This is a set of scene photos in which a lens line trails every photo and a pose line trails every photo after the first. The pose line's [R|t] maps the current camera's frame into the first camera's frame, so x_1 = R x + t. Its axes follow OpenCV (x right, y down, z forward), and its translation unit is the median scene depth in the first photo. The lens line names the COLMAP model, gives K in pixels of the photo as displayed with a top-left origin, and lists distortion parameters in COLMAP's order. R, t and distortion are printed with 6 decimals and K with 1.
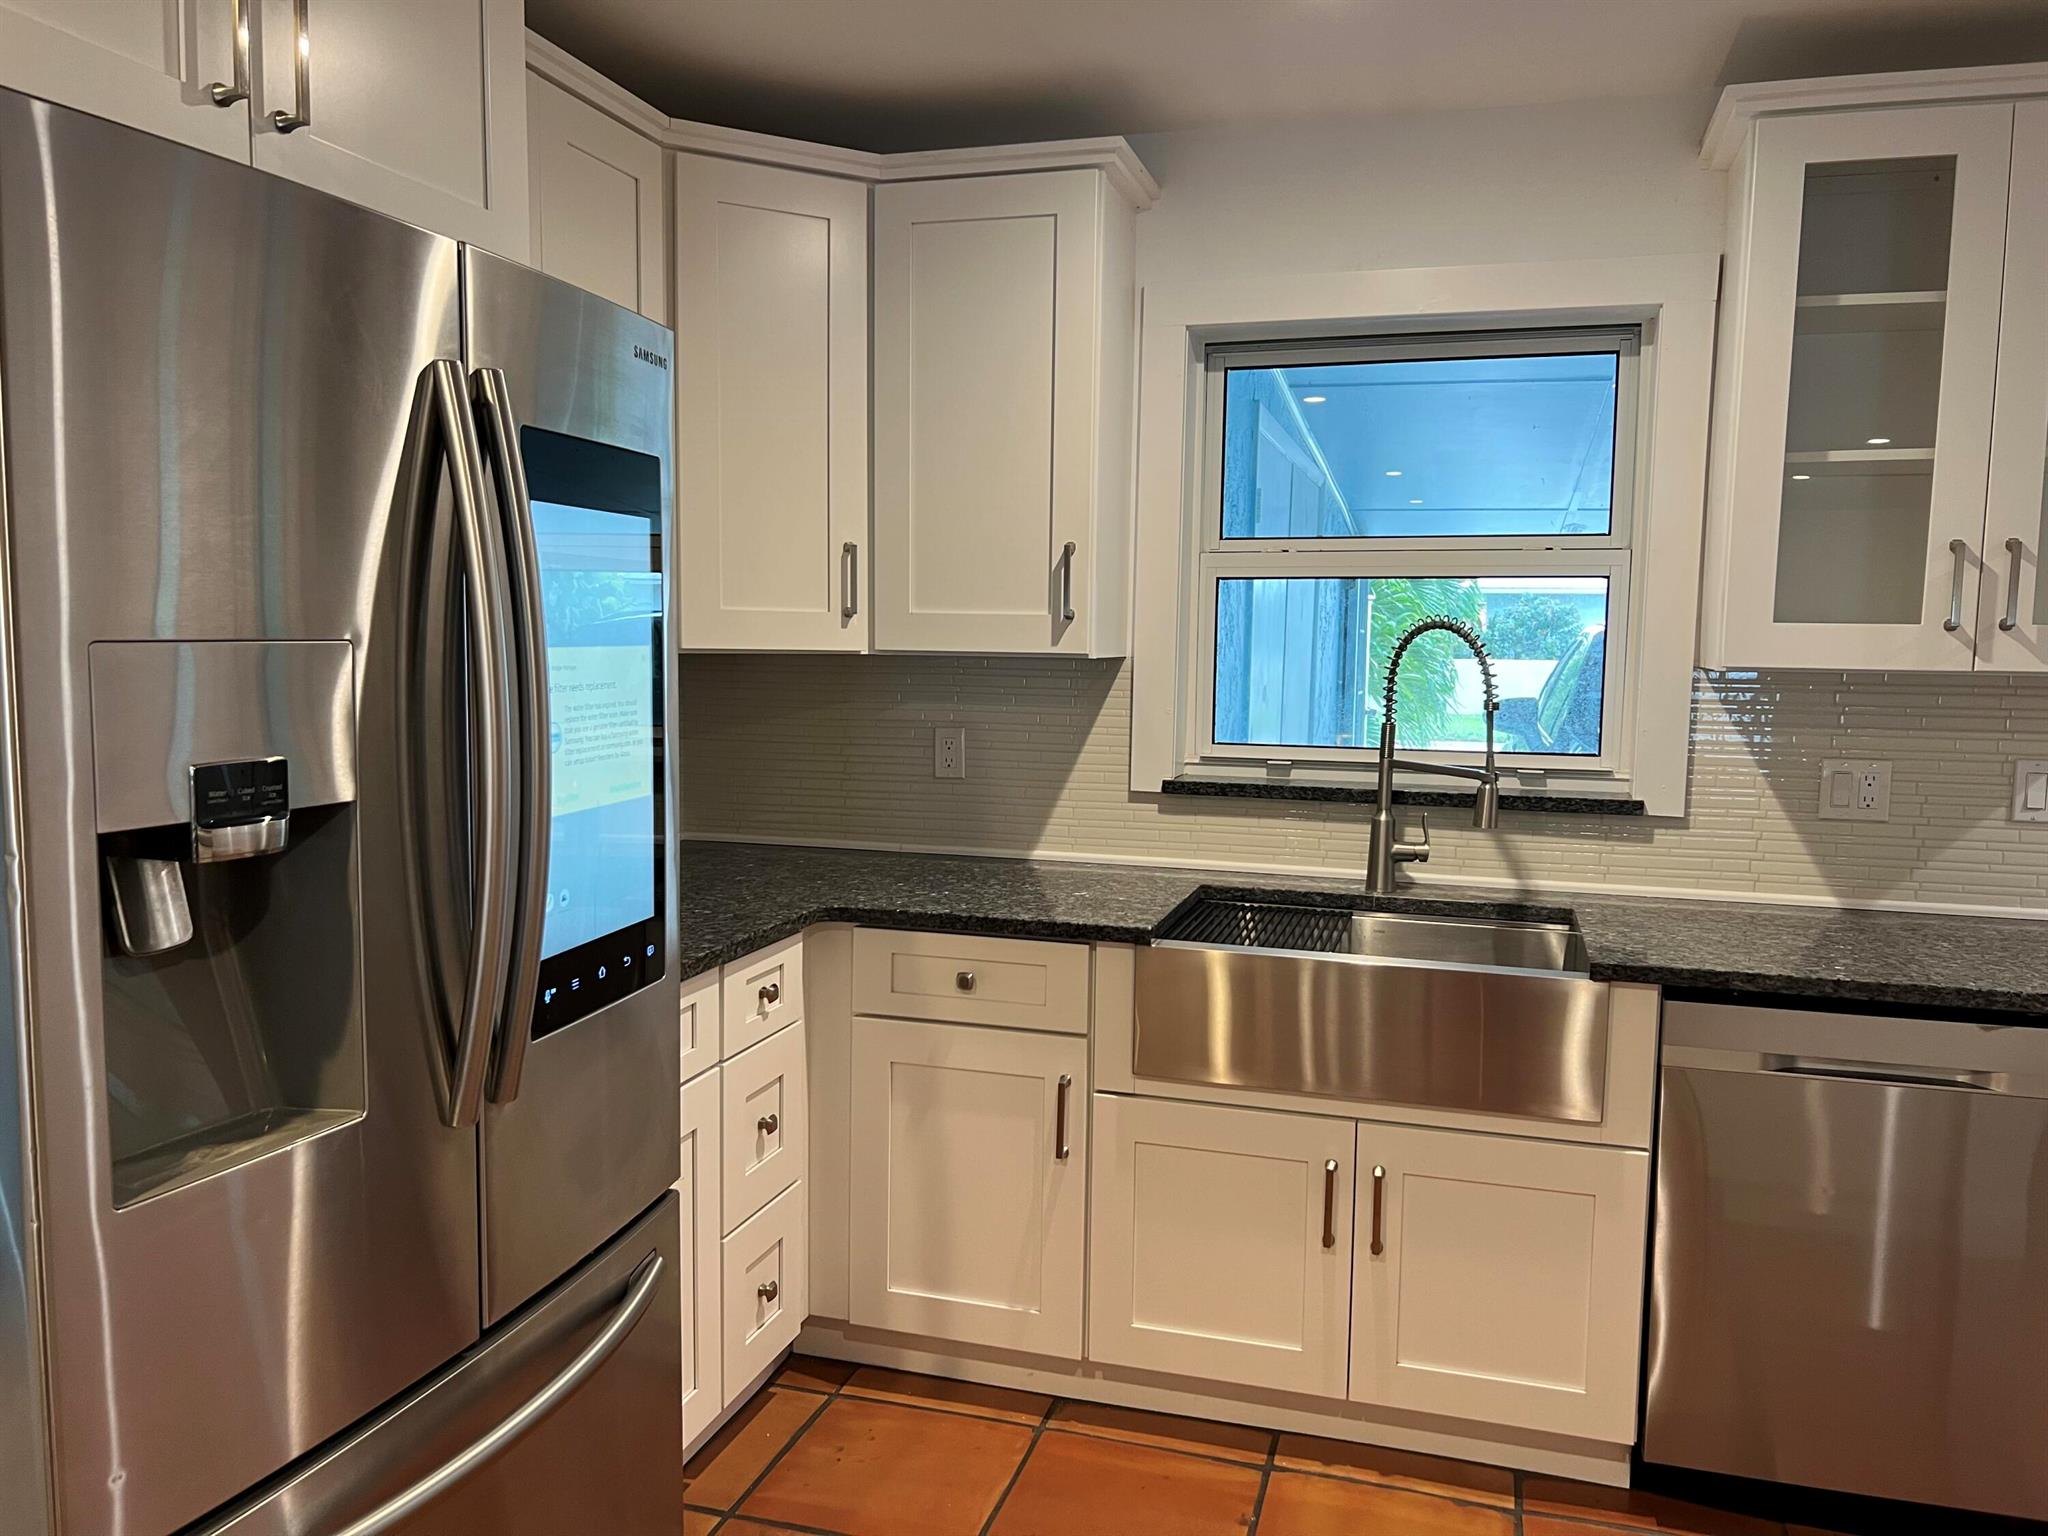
lens RADIAL K [[1541.4, 0, 1030.1], [0, 1541.4, 778.6], [0, 0, 1]] dist [0.092798, -0.129882]
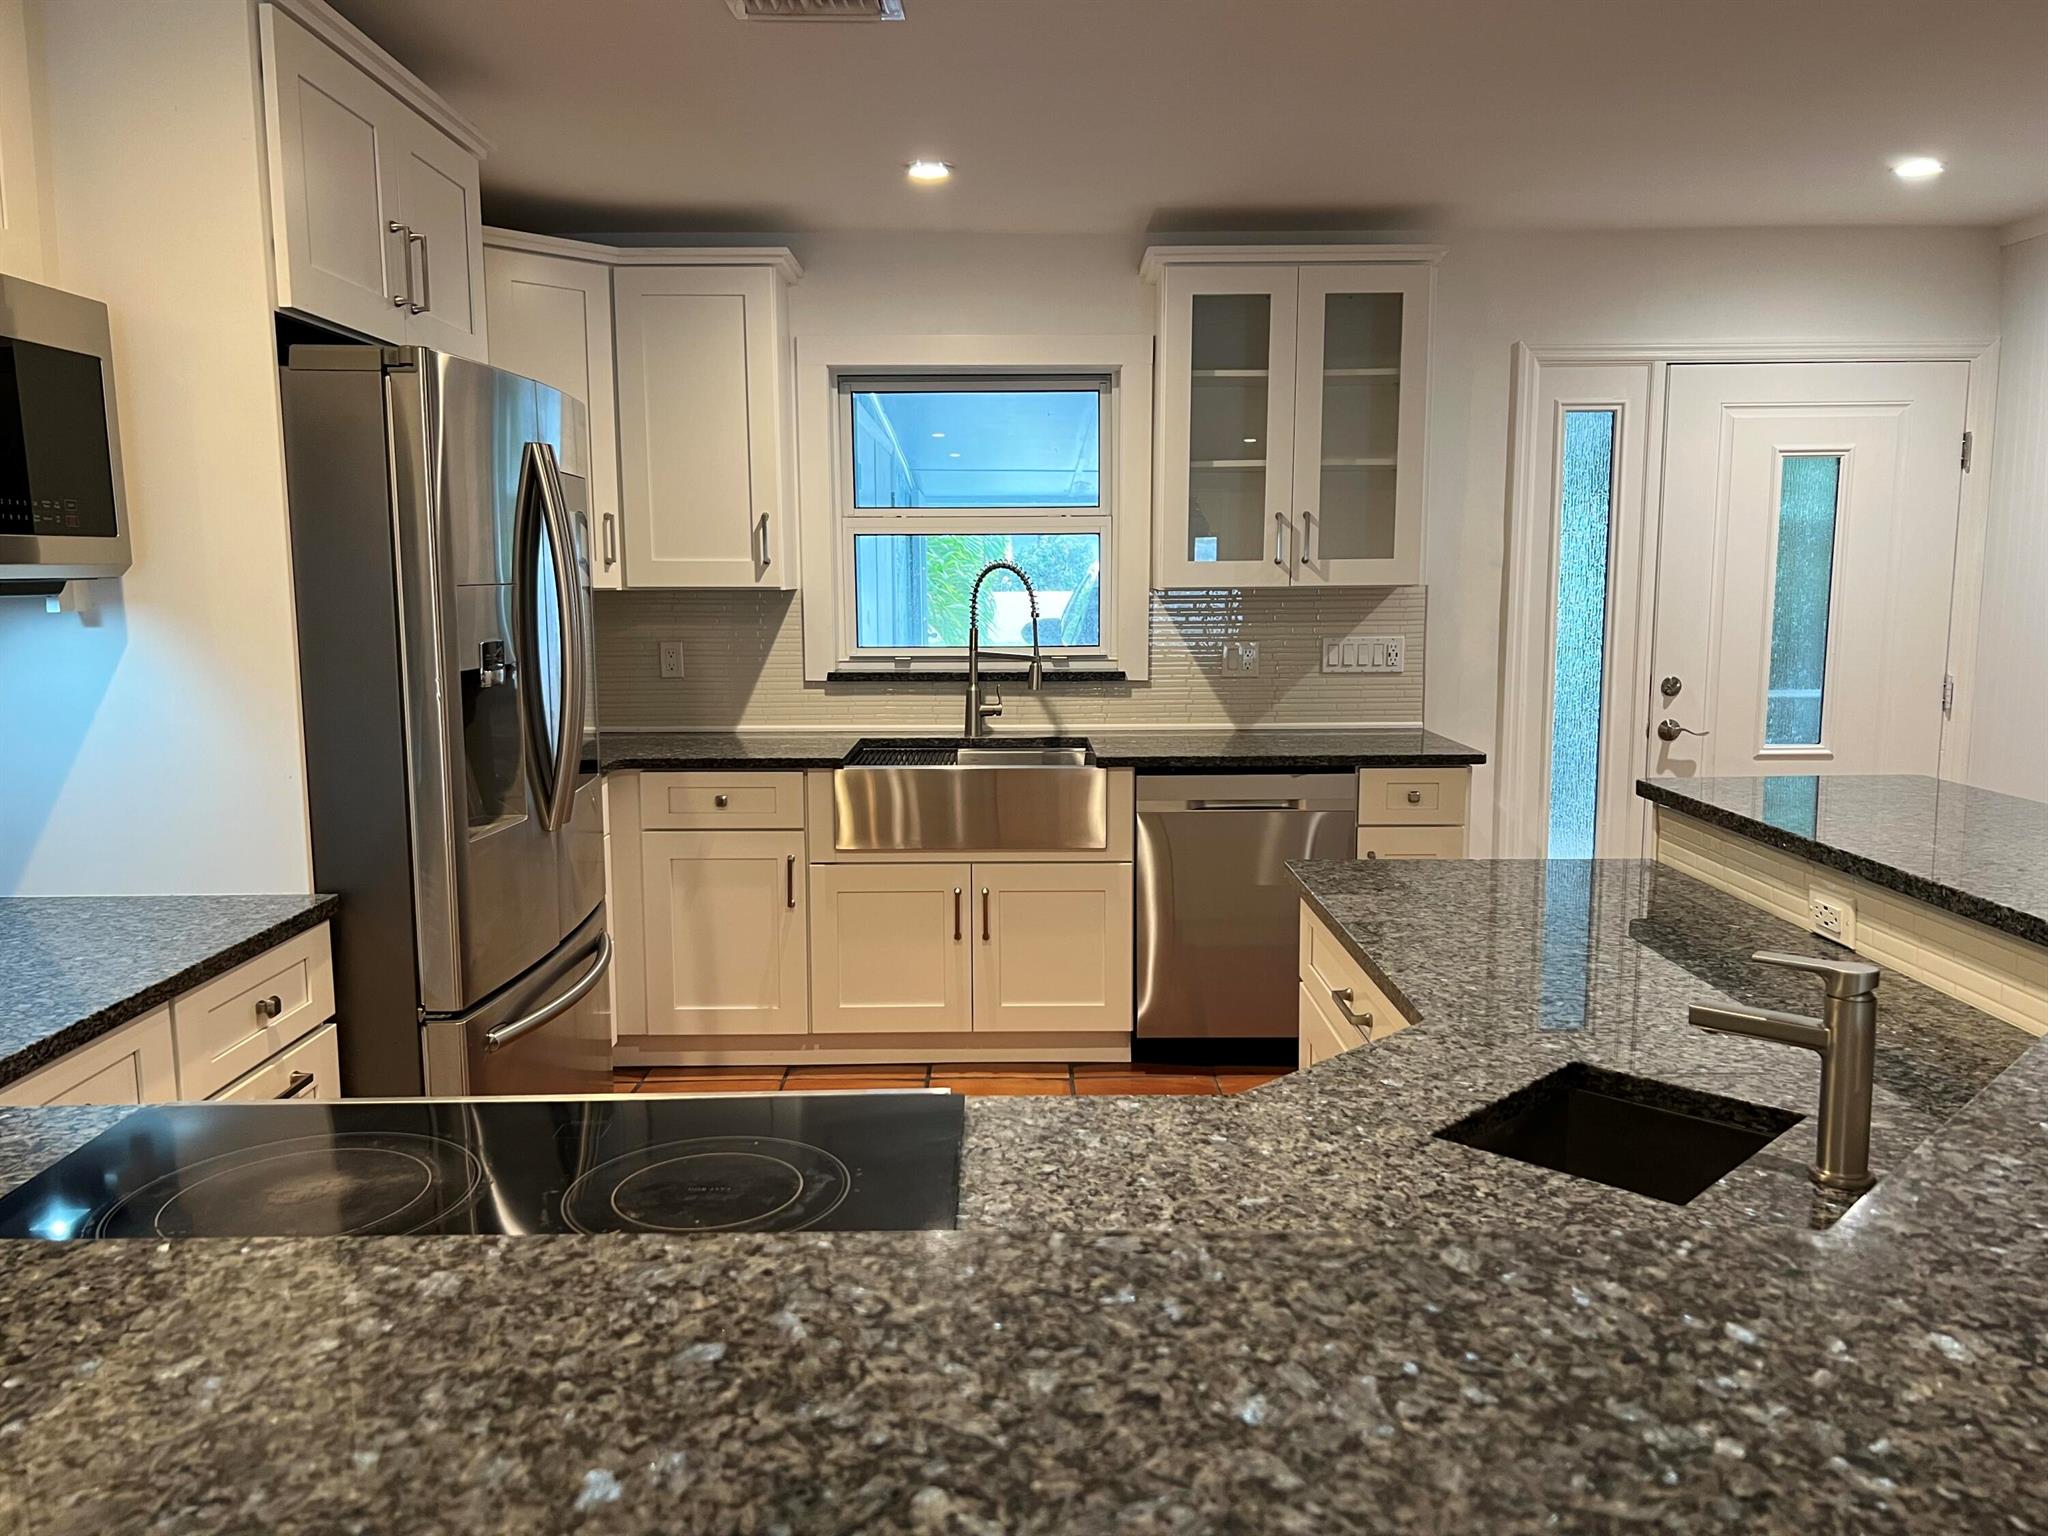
lens RADIAL K [[1541.4, 0, 1030.1], [0, 1541.4, 778.6], [0, 0, 1]] dist [0.092798, -0.129882]
pose [[0.955848, -0.057654, 0.288151, -0.176661], [0.045920, 0.997824, 0.047321, 0.045776], [-0.290252, -0.031999, 0.956415, -0.527739]]
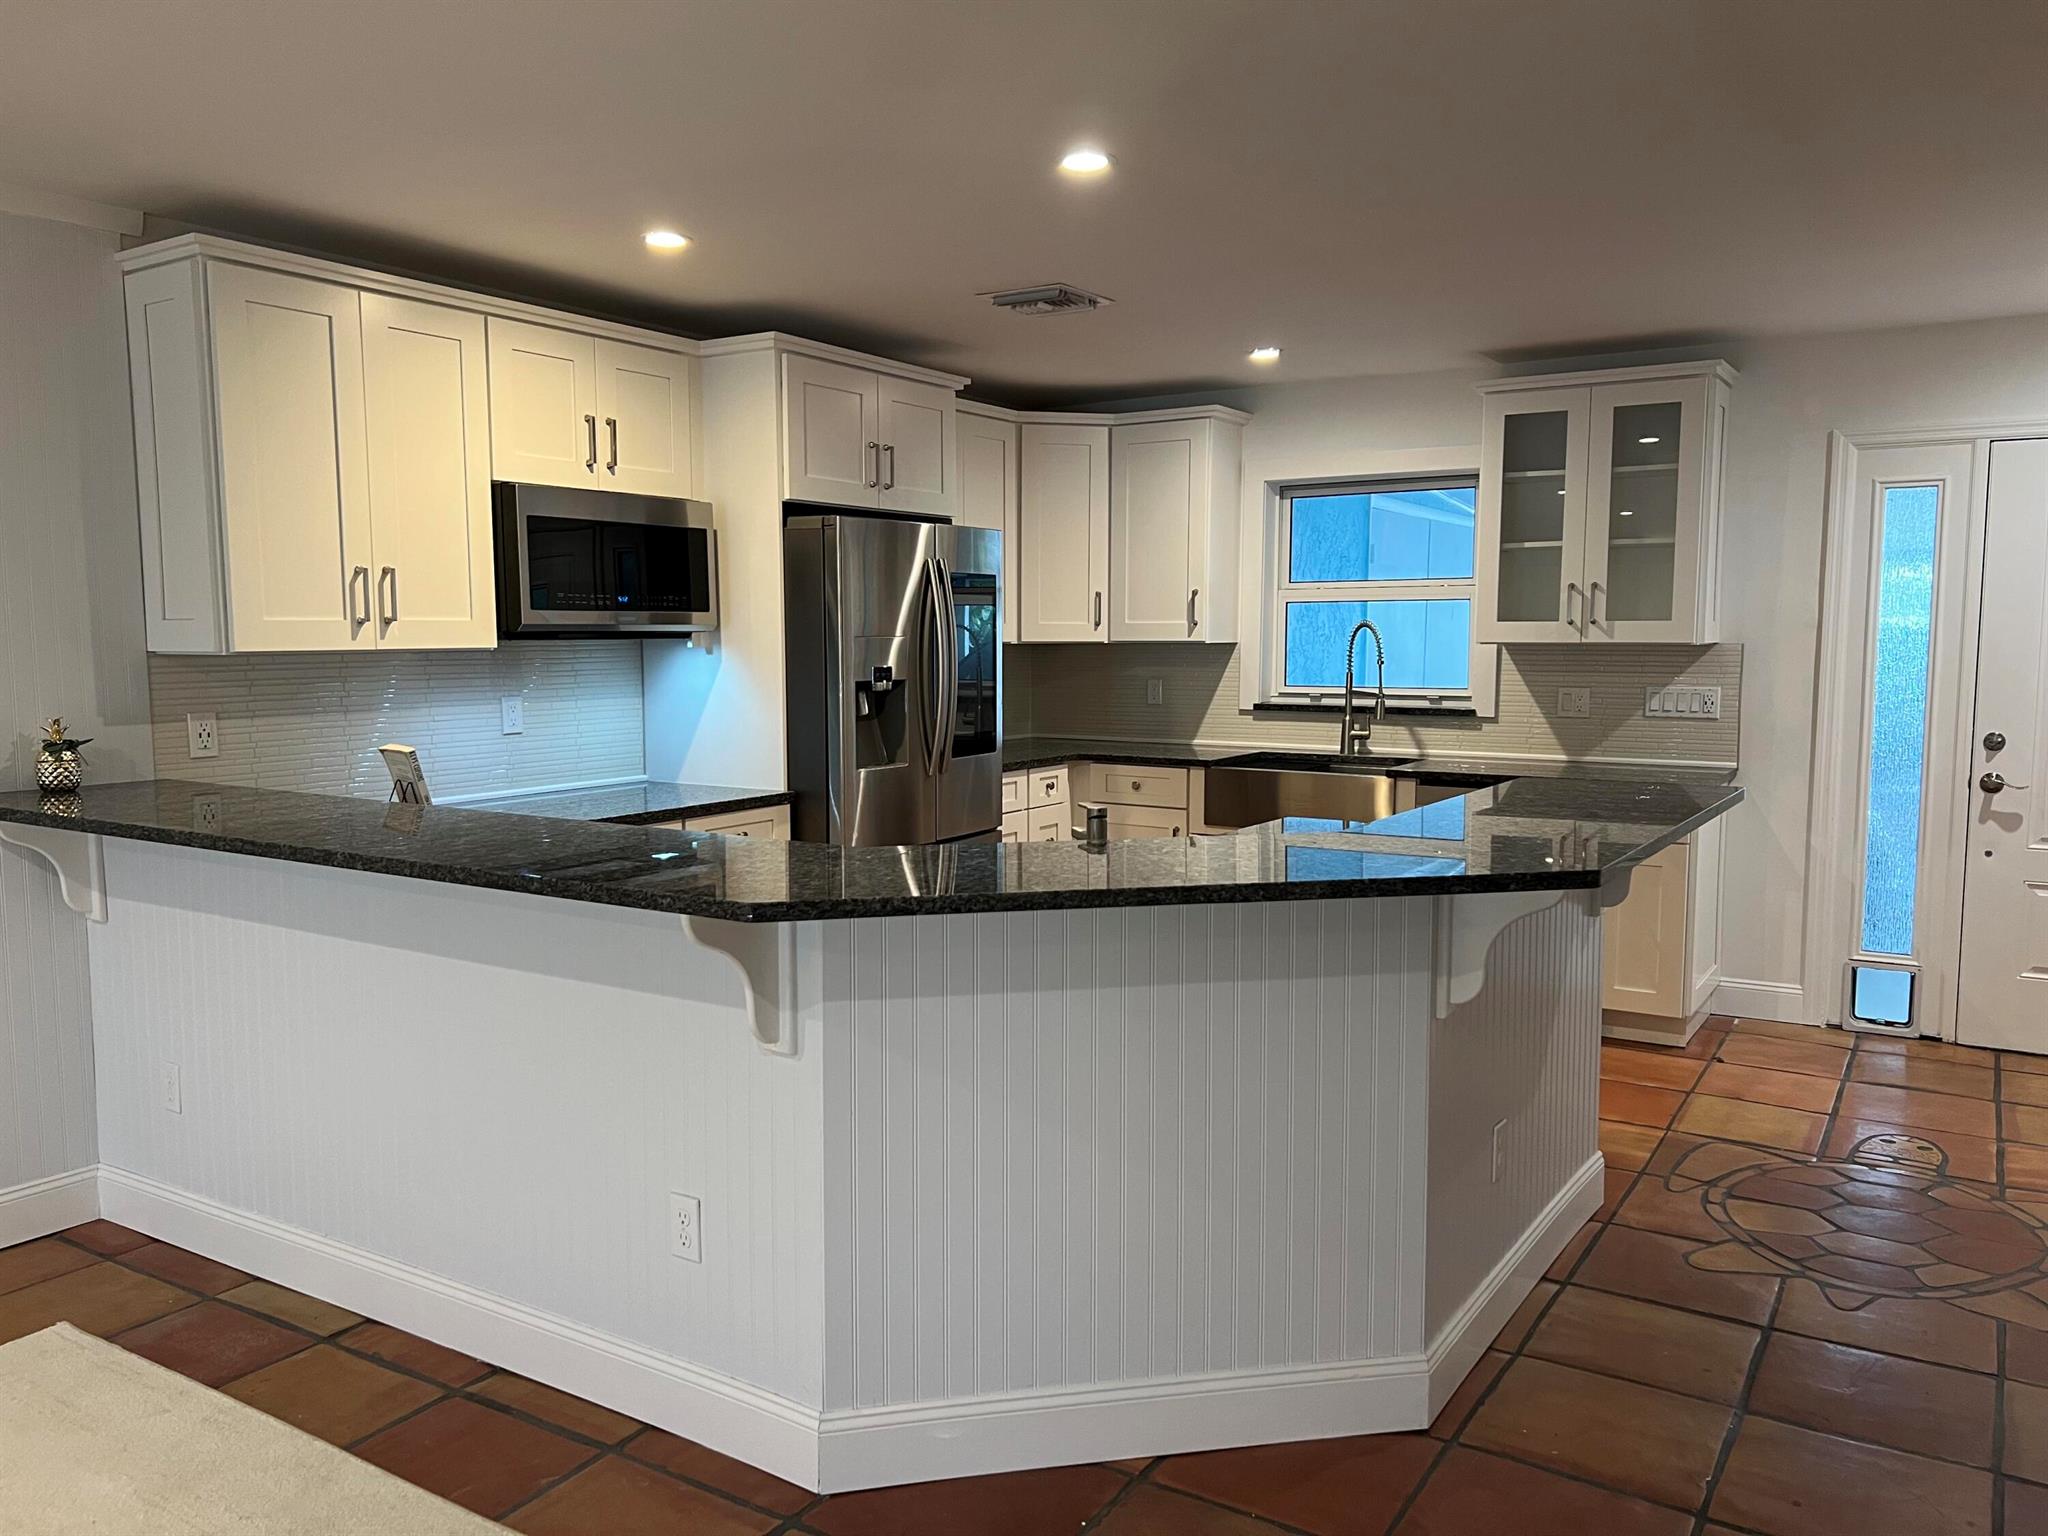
lens RADIAL K [[1541.4, 0, 1030.1], [0, 1541.4, 778.6], [0, 0, 1]] dist [0.092798, -0.129882]
pose [[0.961406, 0.012566, -0.274846, 0.395918], [-0.013060, 0.999915, 0.000035, 0.113008], [0.274823, 0.003556, 0.961488, -1.122959]]
